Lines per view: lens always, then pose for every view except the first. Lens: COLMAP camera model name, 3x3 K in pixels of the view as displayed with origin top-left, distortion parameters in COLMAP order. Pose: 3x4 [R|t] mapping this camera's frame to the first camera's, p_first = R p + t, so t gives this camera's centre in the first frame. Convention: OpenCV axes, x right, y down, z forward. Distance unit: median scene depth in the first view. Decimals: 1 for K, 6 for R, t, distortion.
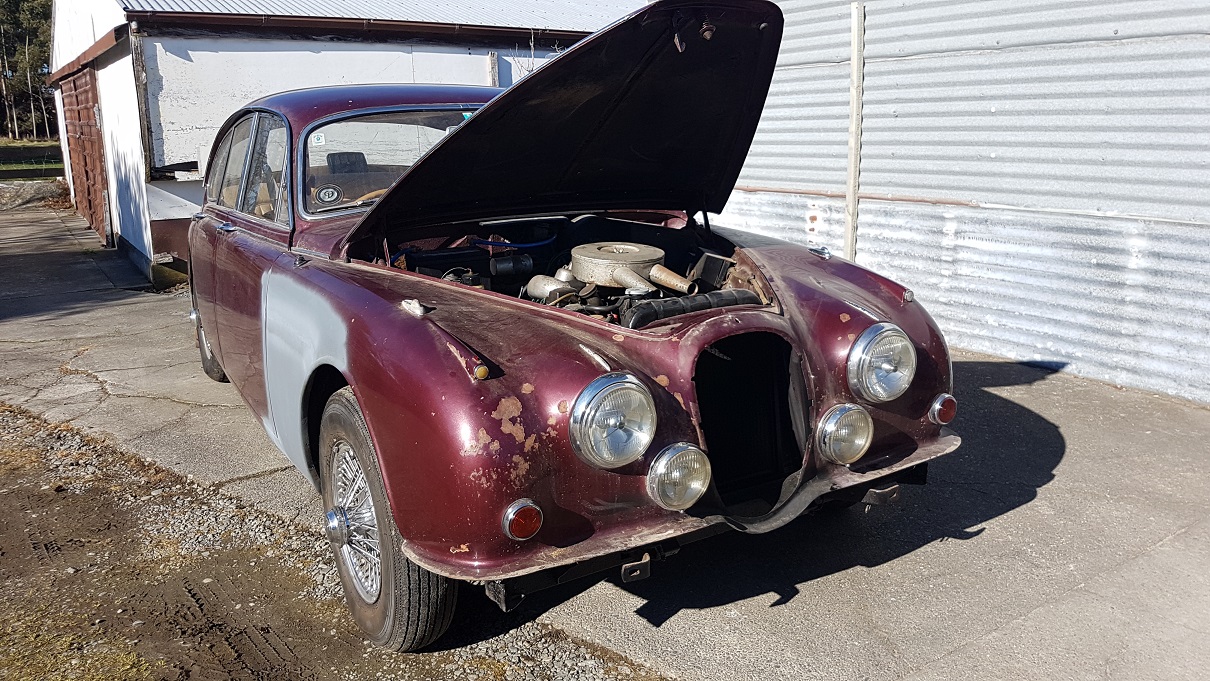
lens RADIAL K [[912.7, 0, 630.5], [0, 912.7, 342.5], [0, 0, 1]] dist [0.212013, -0.405441]
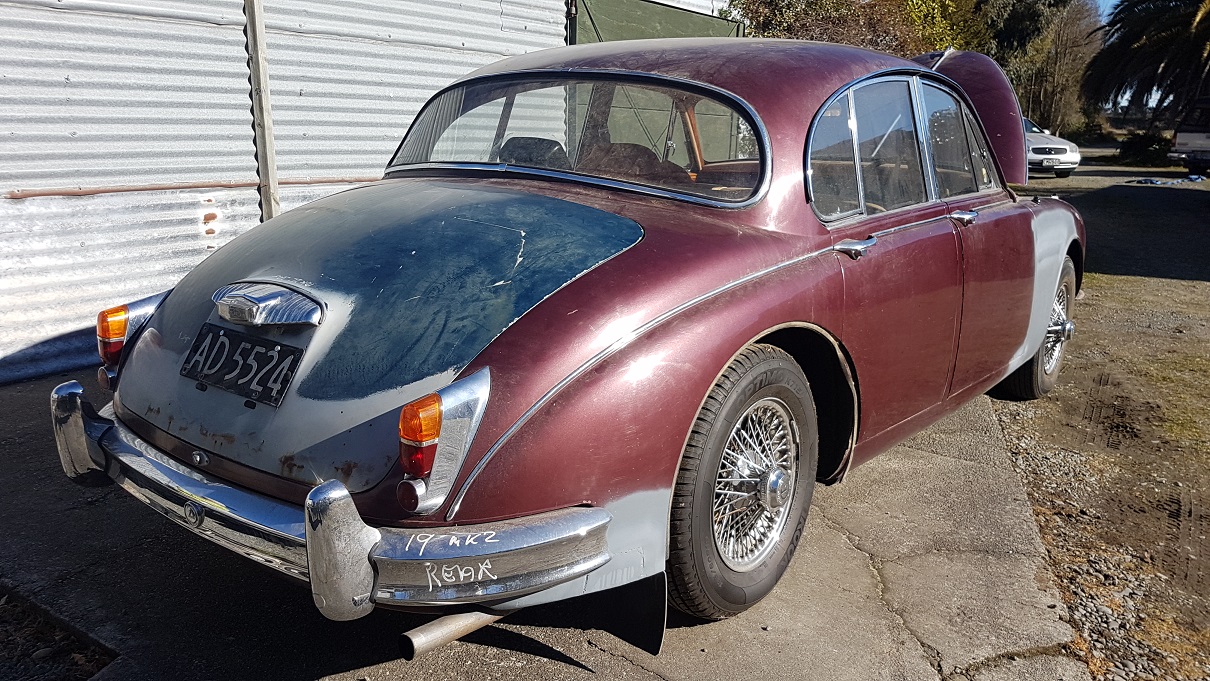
lens RADIAL K [[912.7, 0, 630.5], [0, 912.7, 342.5], [0, 0, 1]] dist [0.212013, -0.405441]
pose [[-0.363382, -0.210446, 0.907560, -0.773031], [0.203141, 0.932816, 0.297638, -0.228942], [-0.909223, 0.292519, -0.296219, 1.079860]]
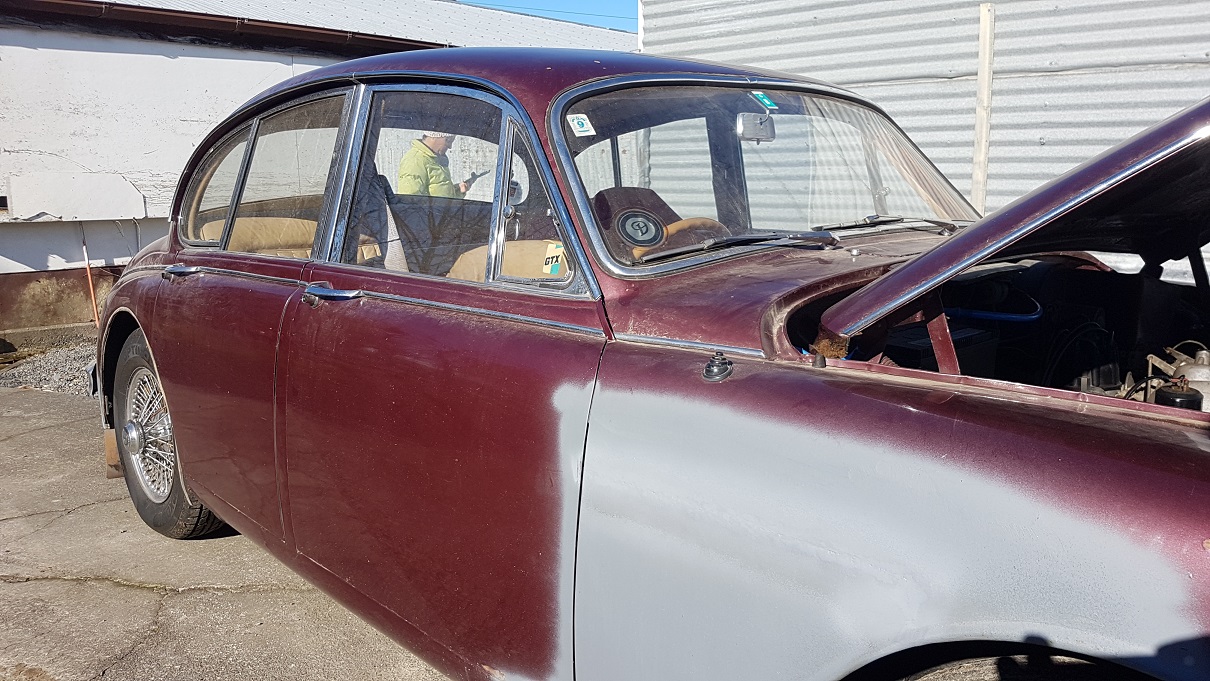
lens RADIAL K [[958.0, 0, 605.0], [0, 958.0, 340.5], [0, 0, 1]] dist [0.011807, -0.004102]
pose [[0.976552, -0.018660, 0.214472, -0.271453], [0.031351, 0.997943, -0.055924, -0.040163], [-0.212987, 0.061336, 0.975128, 0.291052]]
